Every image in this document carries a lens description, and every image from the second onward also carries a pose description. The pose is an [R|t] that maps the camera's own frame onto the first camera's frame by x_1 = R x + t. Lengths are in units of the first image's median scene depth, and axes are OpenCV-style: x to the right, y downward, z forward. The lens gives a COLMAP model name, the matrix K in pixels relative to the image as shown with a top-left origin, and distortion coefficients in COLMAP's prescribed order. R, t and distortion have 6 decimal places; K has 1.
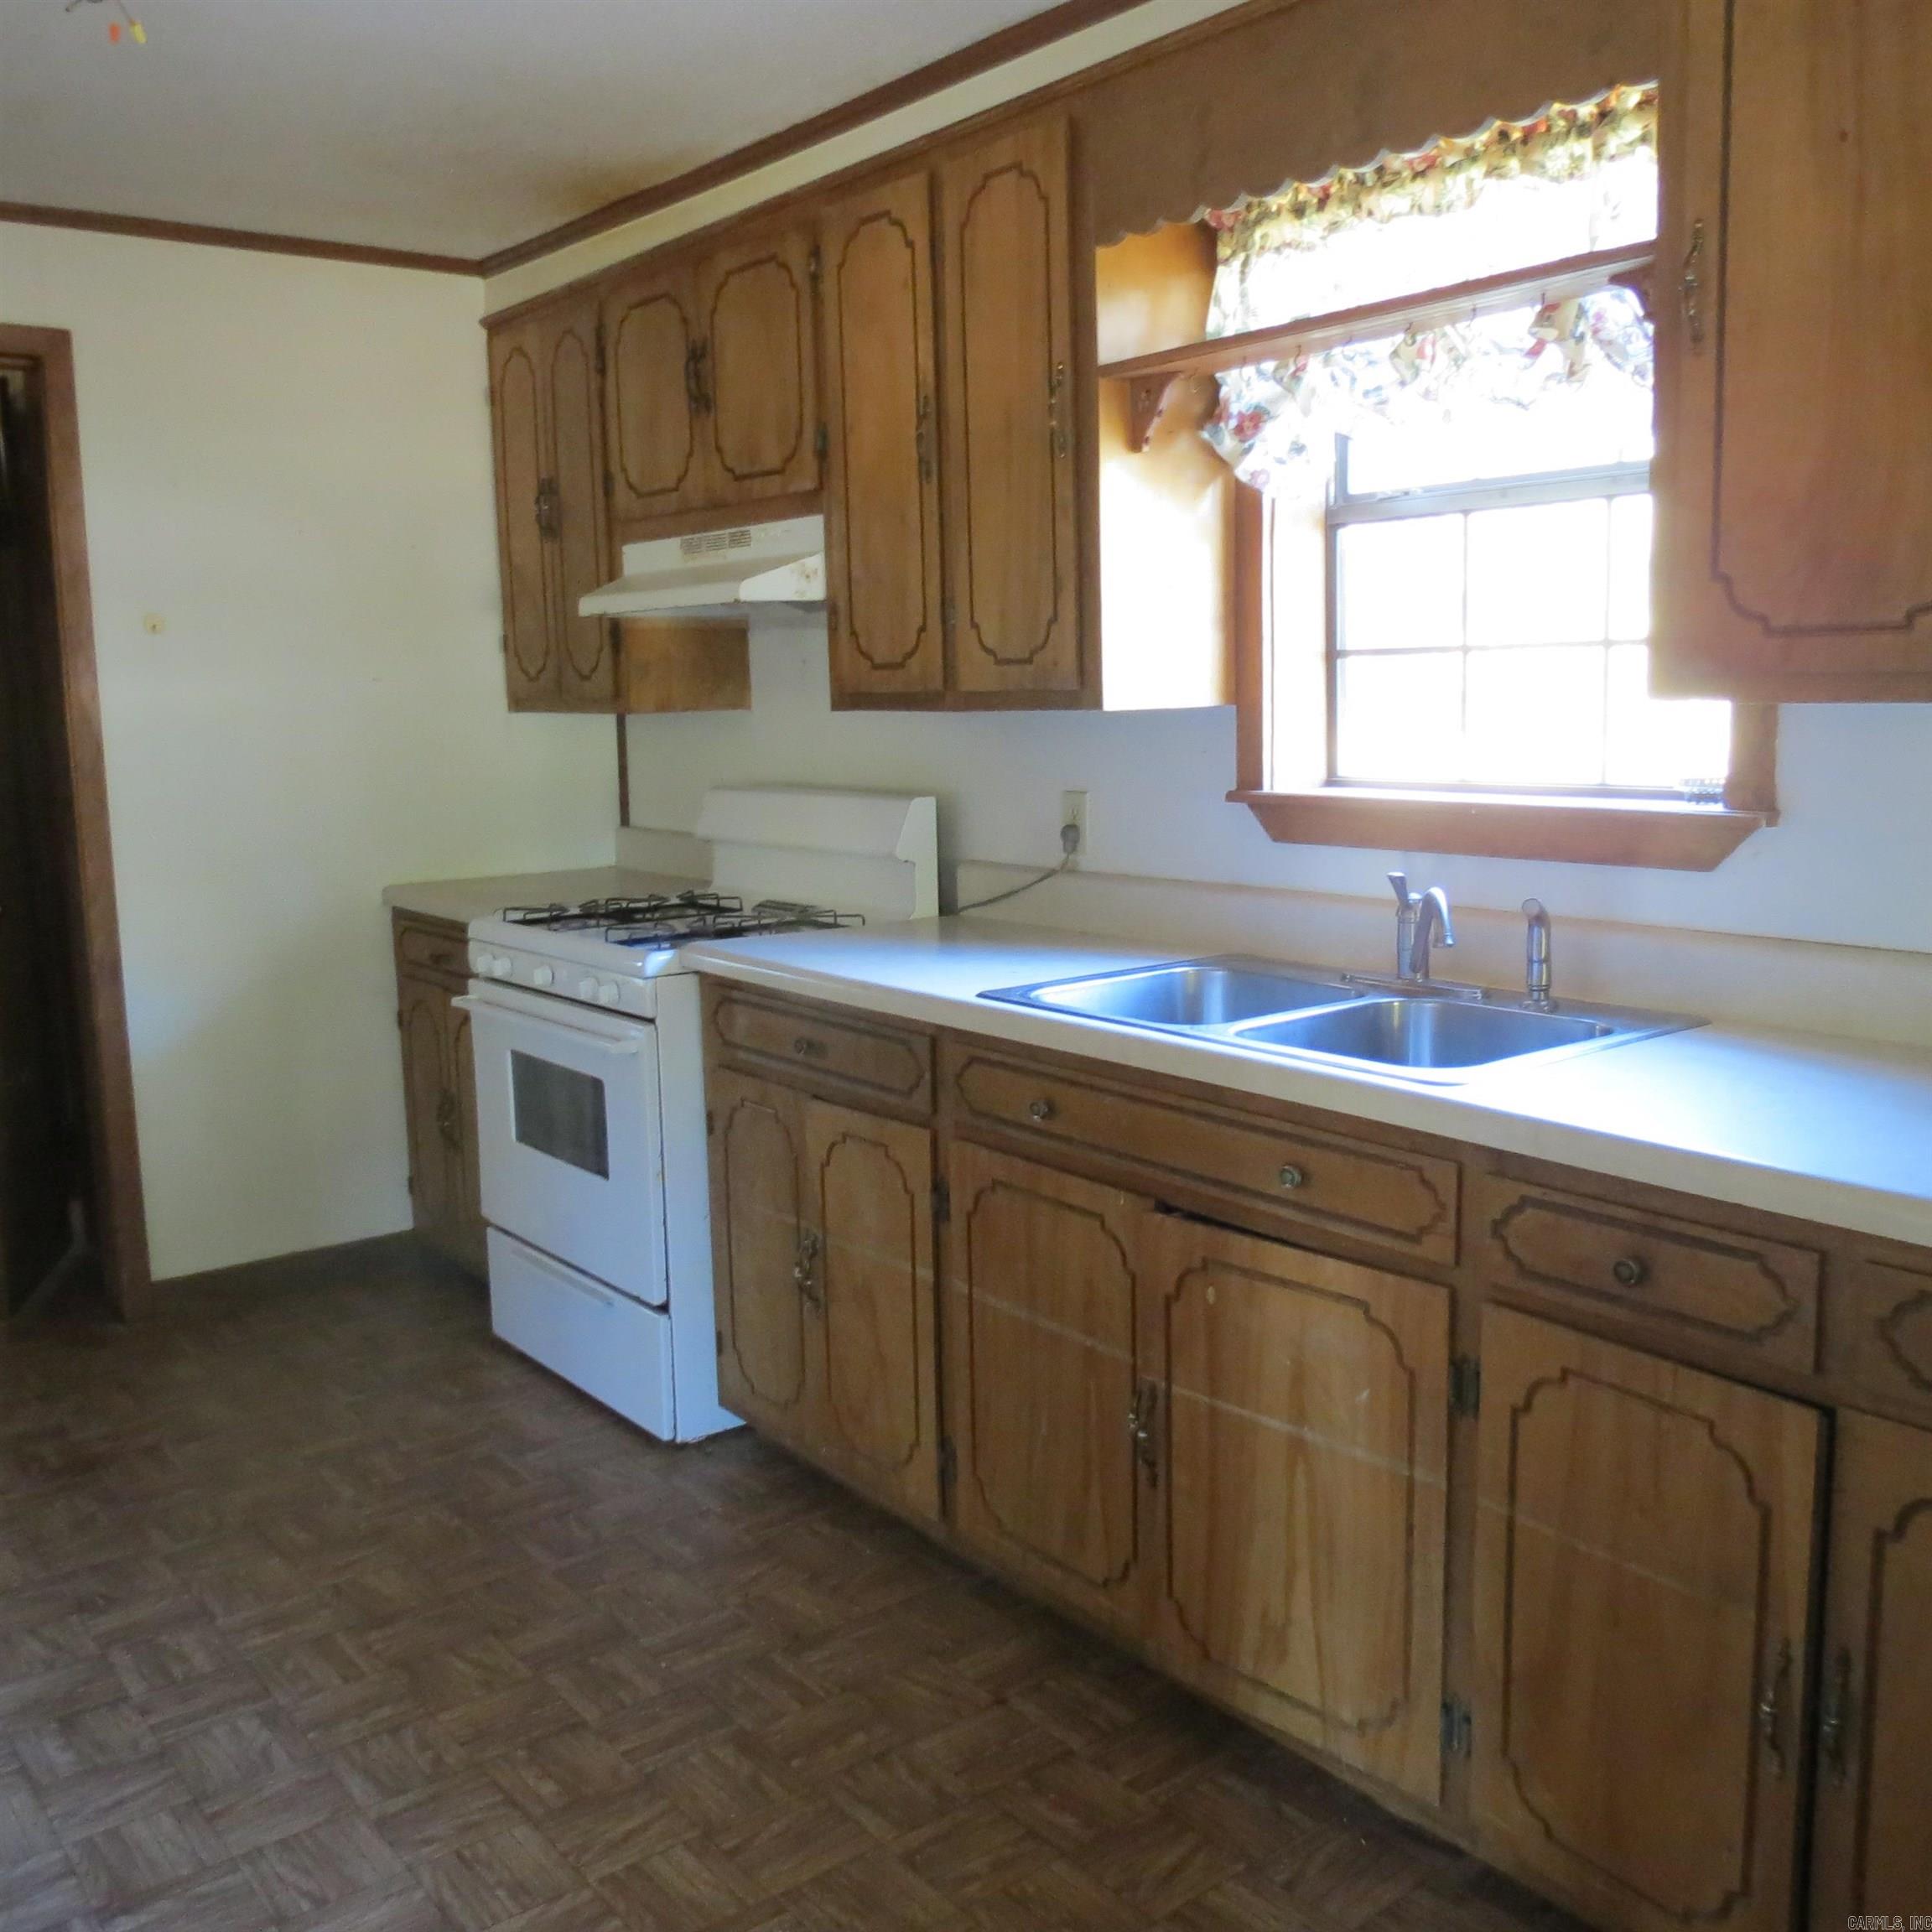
lens RADIAL K [[1827.7, 0, 979.8], [0, 1827.7, 969.7], [0, 0, 1]] dist [-0.029664, 0.000000]
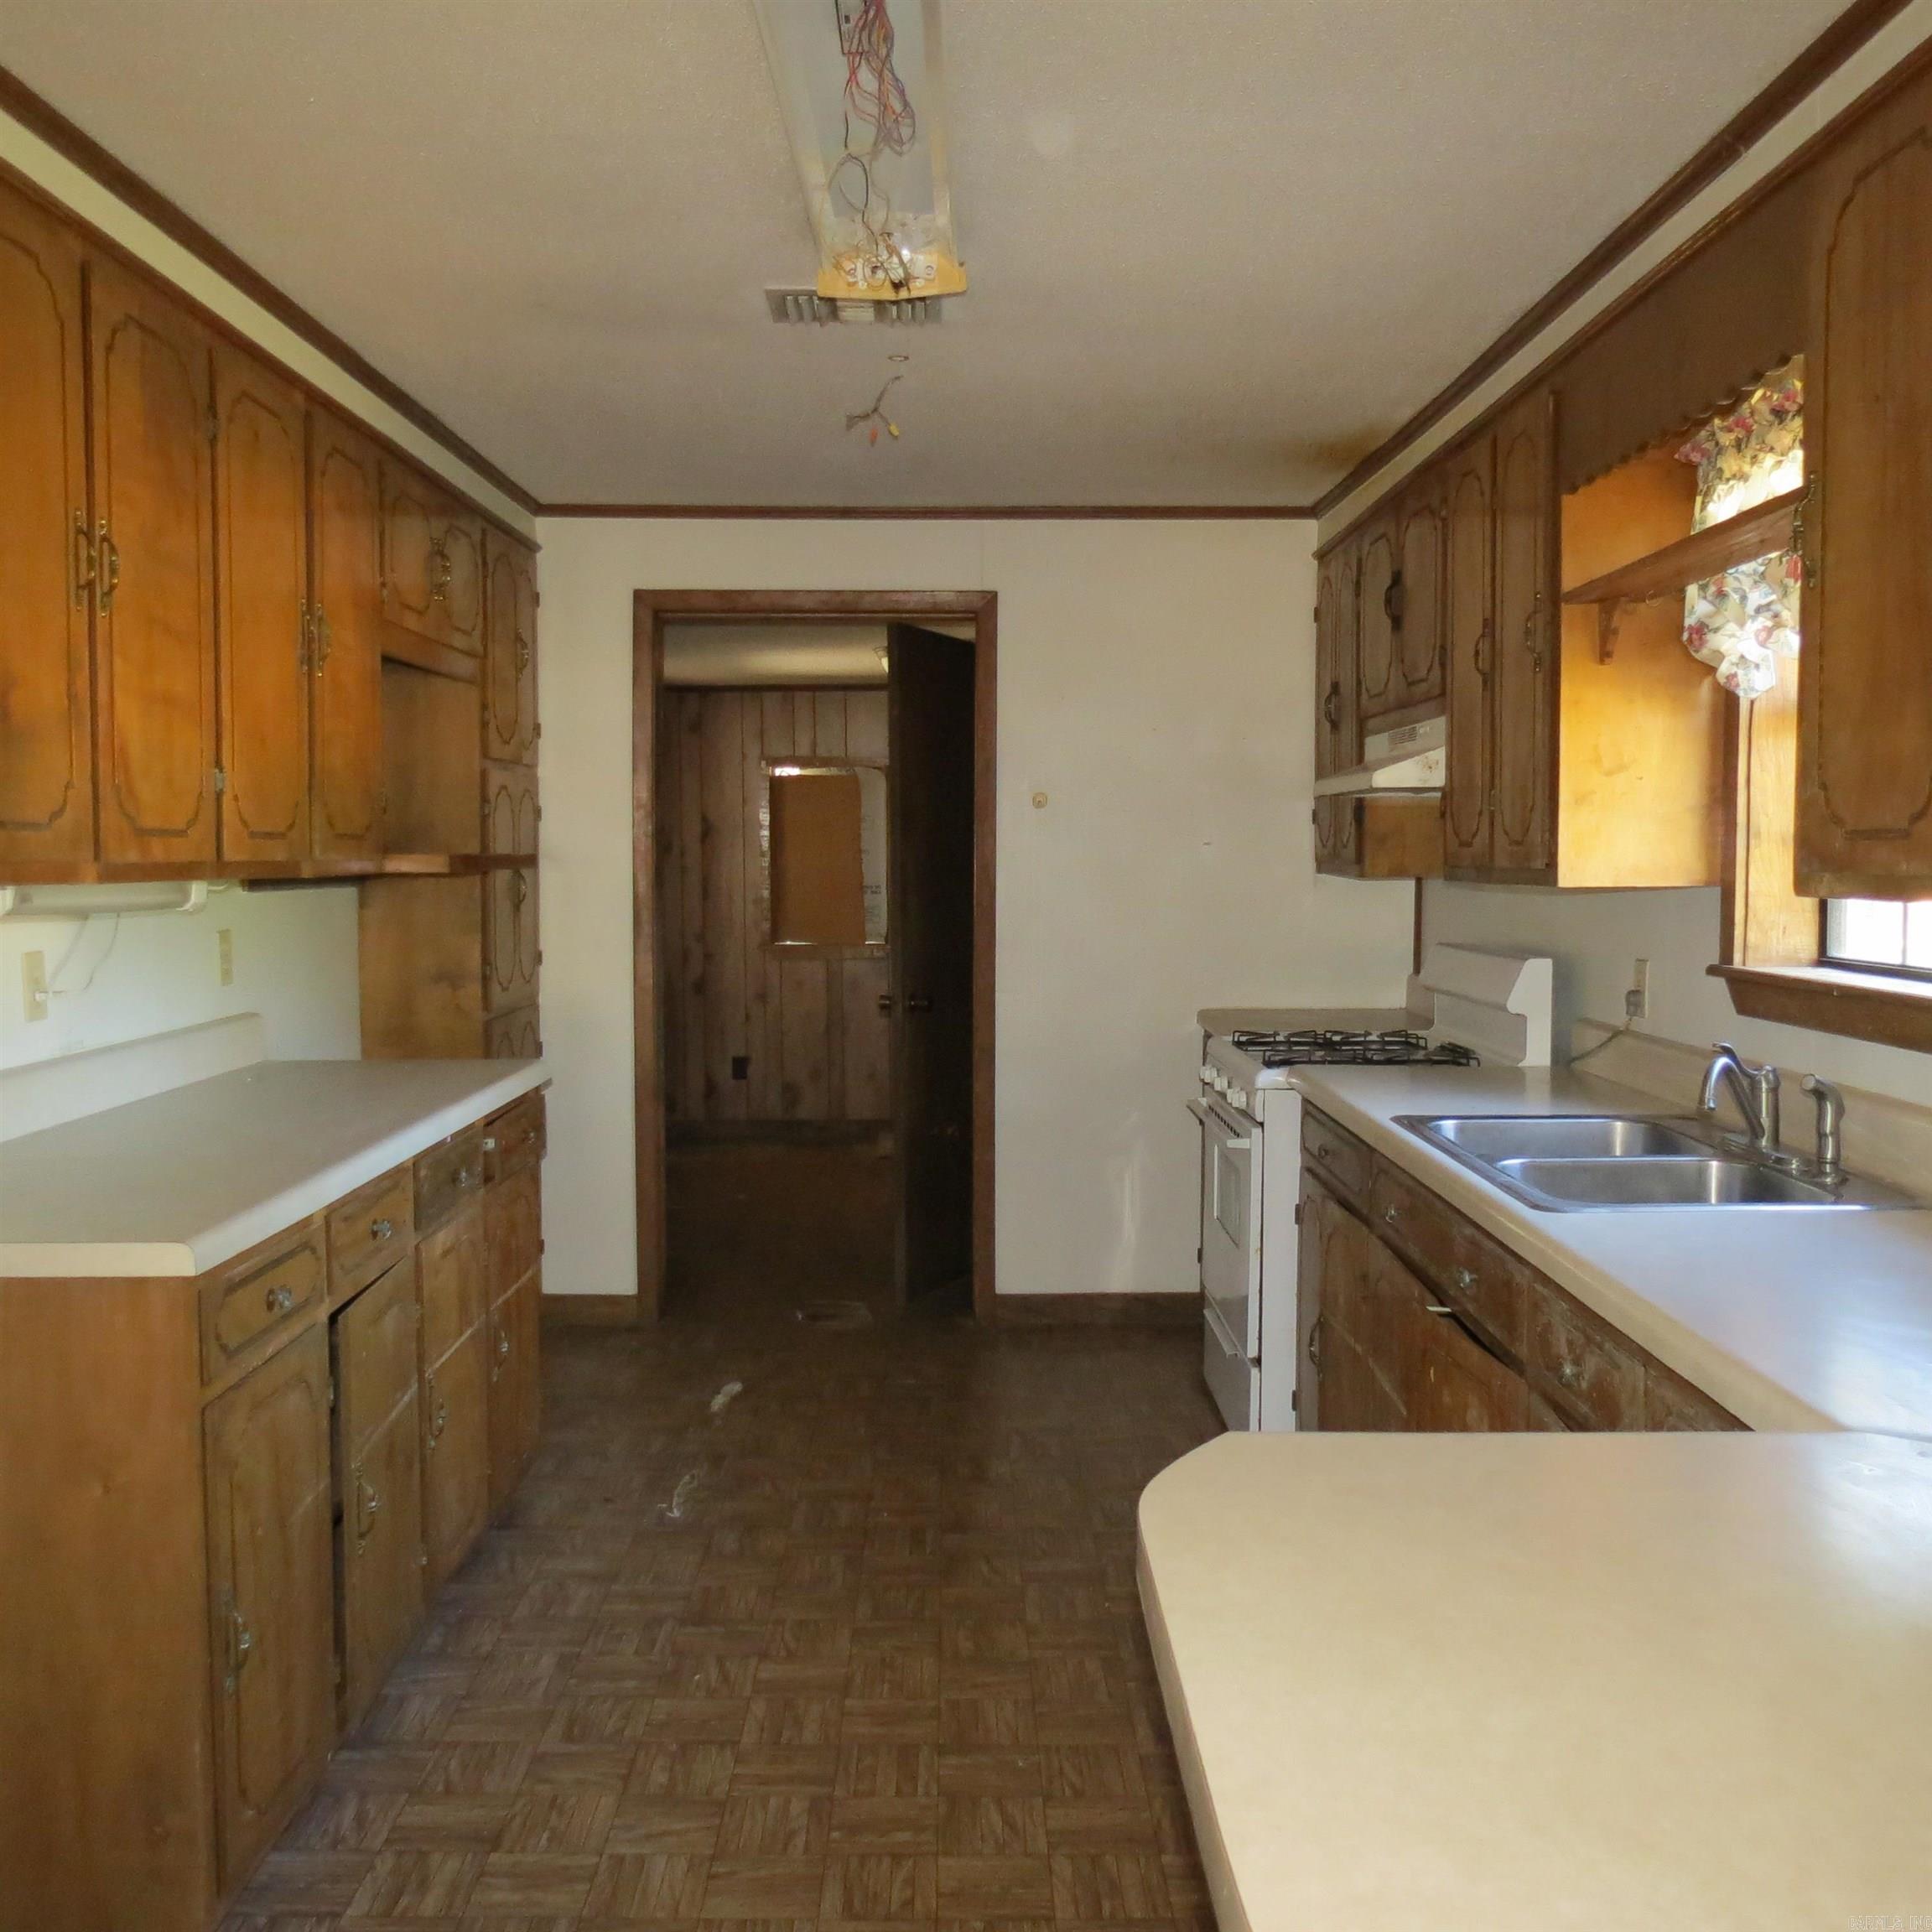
lens RADIAL K [[1827.7, 0, 957.2], [0, 1827.7, 961.1], [0, 0, 1]] dist [-0.029664, 0.000000]
pose [[0.786956, 0.055400, -0.614517, 0.442715], [-0.108781, 0.992818, -0.049801, 0.001980], [0.607345, 0.106039, 0.787330, -0.117065]]
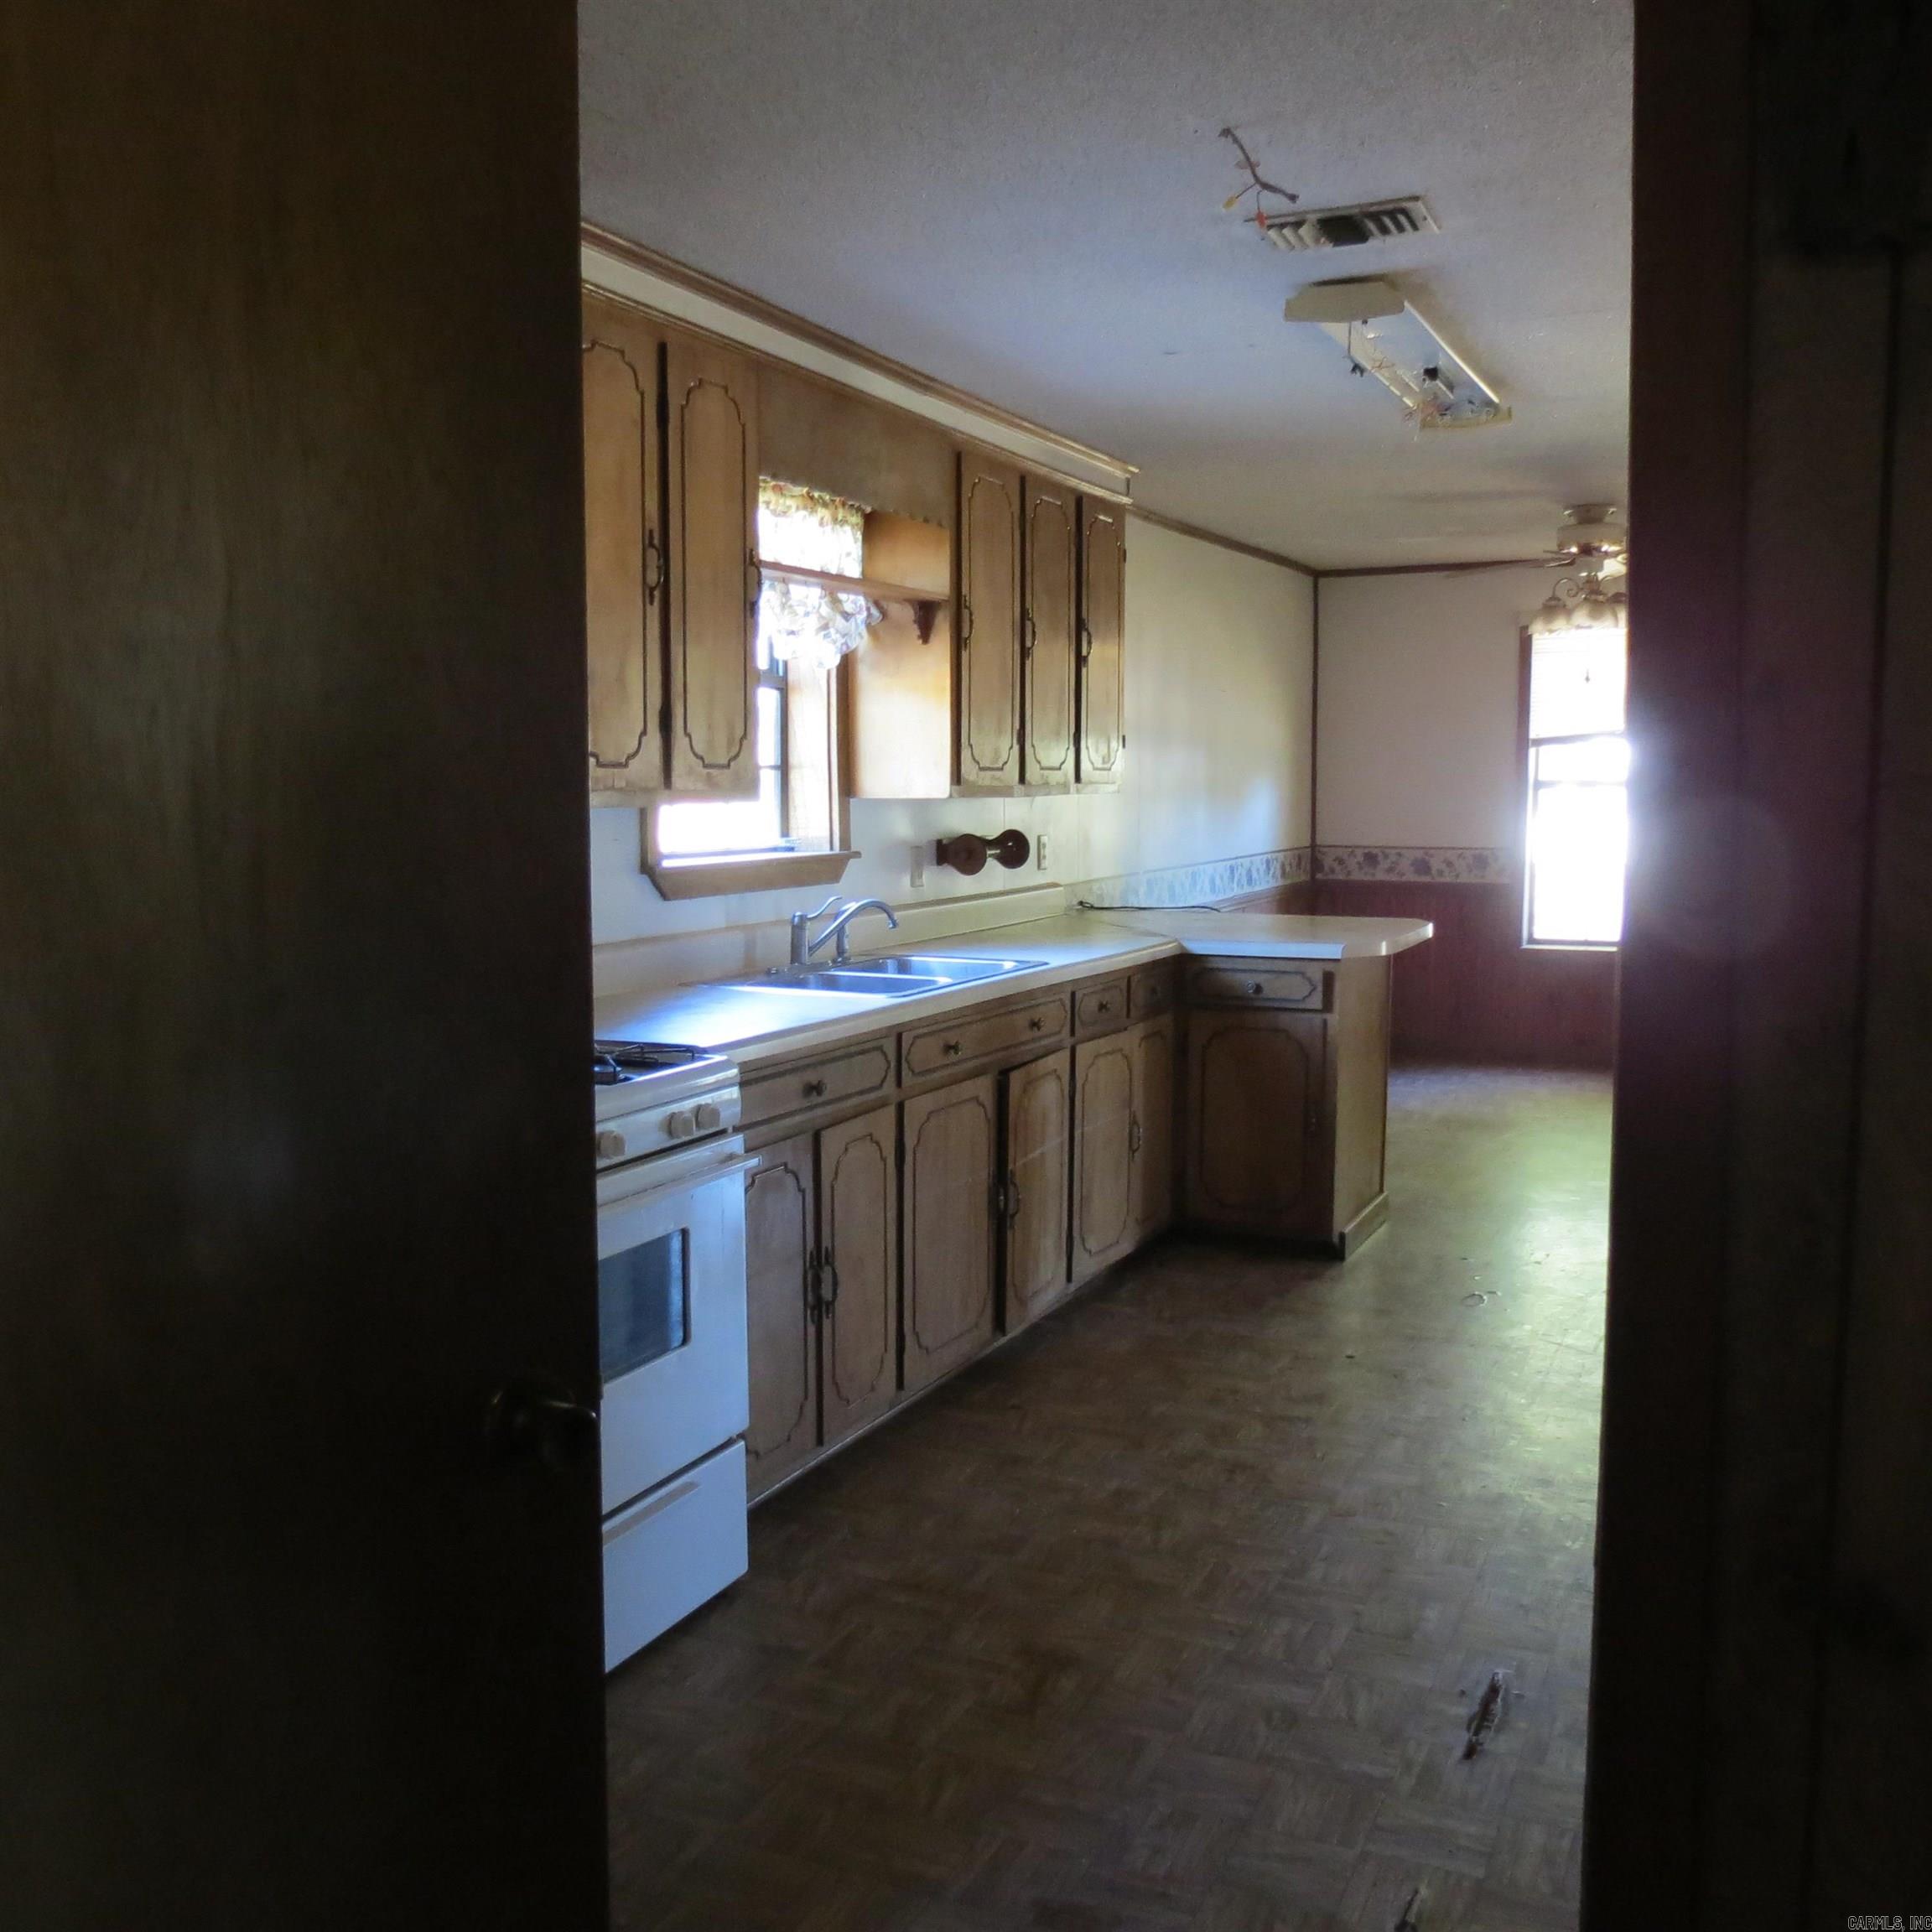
lens RADIAL K [[1827.7, 0, 973.7], [0, 1827.7, 959.6], [0, 0, 1]] dist [-0.029664, 0.000000]
pose [[-0.444463, -0.072966, 0.892821, -1.154669], [0.140593, 0.978643, 0.149970, -0.196637], [-0.884696, 0.192180, -0.424712, 1.363552]]
